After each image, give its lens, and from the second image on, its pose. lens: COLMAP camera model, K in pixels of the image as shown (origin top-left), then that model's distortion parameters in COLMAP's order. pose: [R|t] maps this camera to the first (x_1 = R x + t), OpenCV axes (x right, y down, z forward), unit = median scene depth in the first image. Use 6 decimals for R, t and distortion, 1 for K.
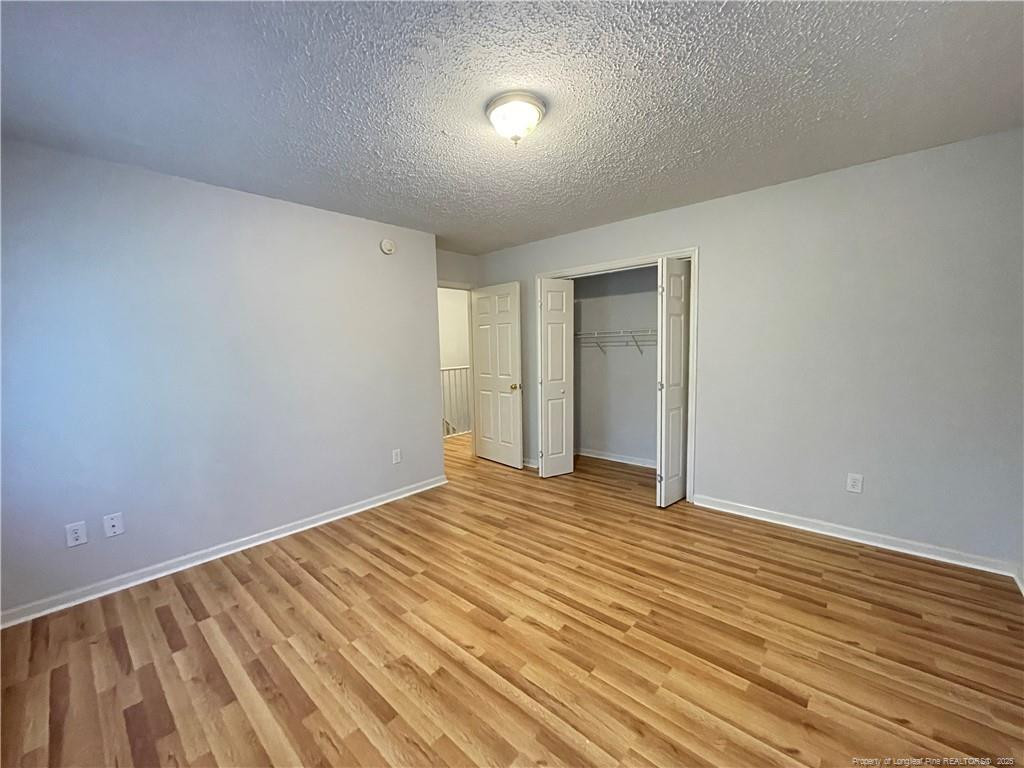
lens RADIAL K [[412.2, 0, 512.3], [0, 412.2, 384.4], [0, 0, 1]] dist [-0.001672, -0.000089]
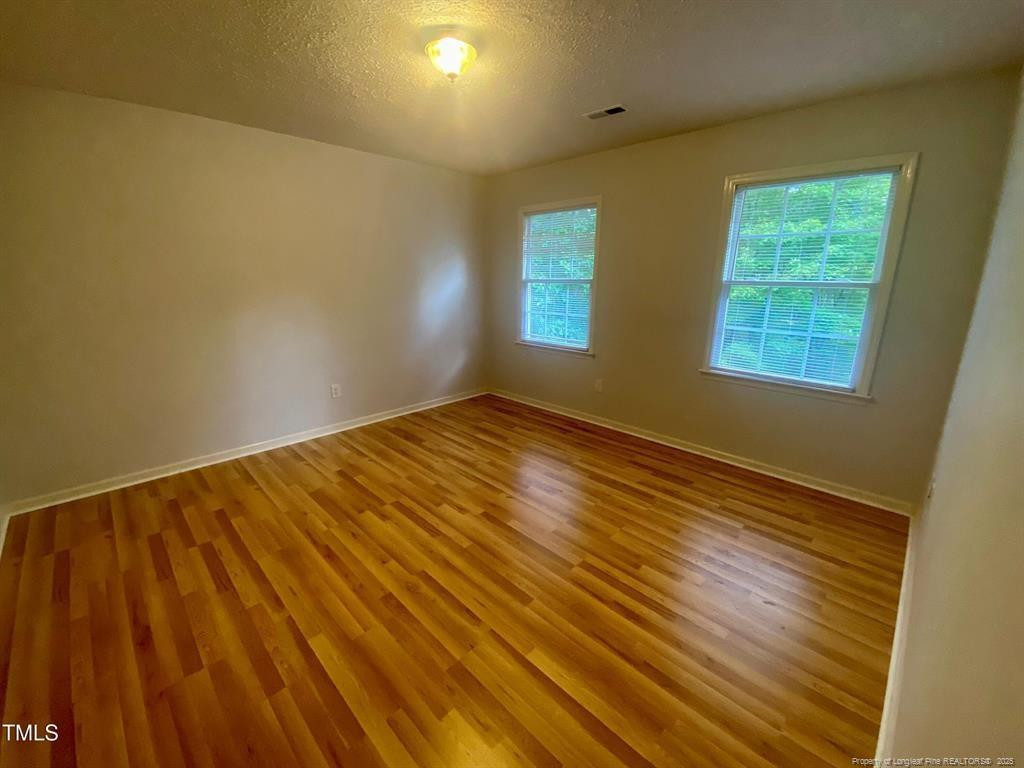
lens RADIAL K [[412.2, 0, 512.8], [0, 412.2, 382.6], [0, 0, 1]] dist [-0.001672, -0.000089]
pose [[-0.998710, 0.005949, 0.050436, -0.149581], [0.022900, 0.939171, 0.342685, -0.189235], [-0.045329, 0.343398, -0.938095, 1.745331]]
